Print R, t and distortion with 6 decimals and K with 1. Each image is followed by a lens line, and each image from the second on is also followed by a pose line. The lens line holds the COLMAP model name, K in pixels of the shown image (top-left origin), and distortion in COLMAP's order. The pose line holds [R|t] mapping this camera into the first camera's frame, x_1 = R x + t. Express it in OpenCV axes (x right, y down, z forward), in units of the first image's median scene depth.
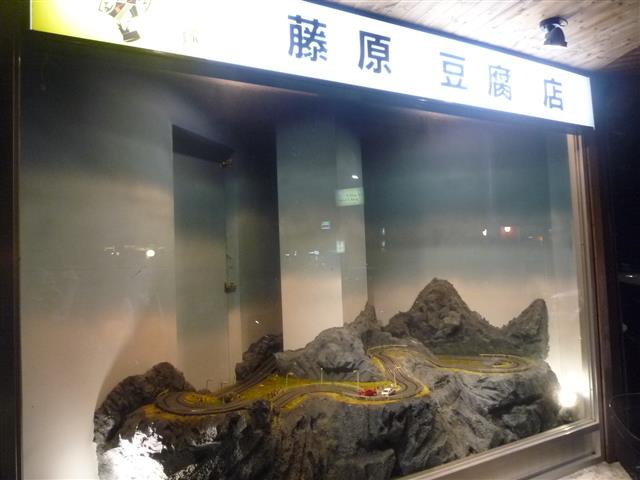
lens RADIAL K [[479.7, 0, 320.0], [0, 479.7, 240.0], [0, 0, 1]] dist [0.000325, -0.043803]
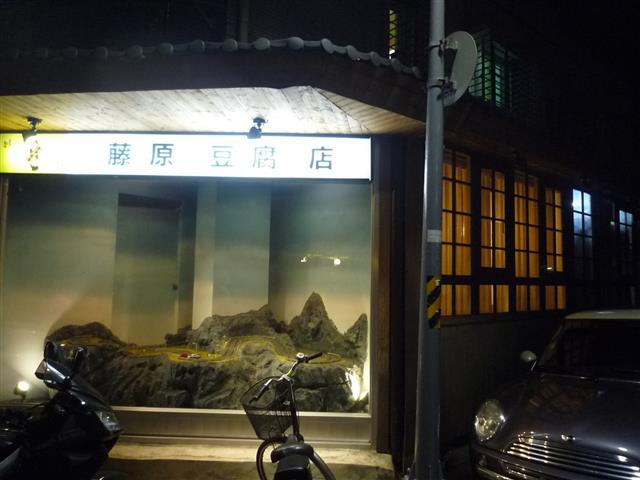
lens RADIAL K [[479.7, 0, 320.0], [0, 479.7, 240.0], [0, 0, 1]] dist [0.000325, -0.043803]
pose [[0.863392, 0.018660, -0.504188, 1.160507], [-0.028897, 0.999504, -0.012493, -0.058088], [0.503705, 0.025356, 0.863503, -0.161231]]
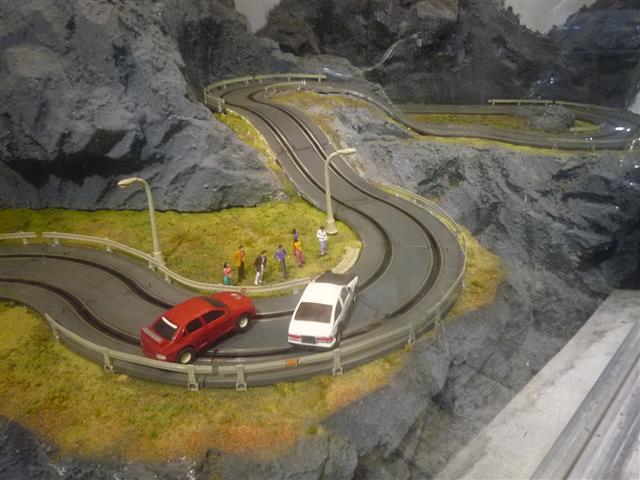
lens RADIAL K [[479.7, 0, 320.0], [0, 479.7, 240.0], [0, 0, 1]] dist [0.000325, -0.043803]
pose [[0.958905, -0.093781, 0.267781, 0.087224], [-0.042542, 0.885603, 0.462491, 0.194130], [-0.280521, -0.454877, 0.845219, 0.769200]]
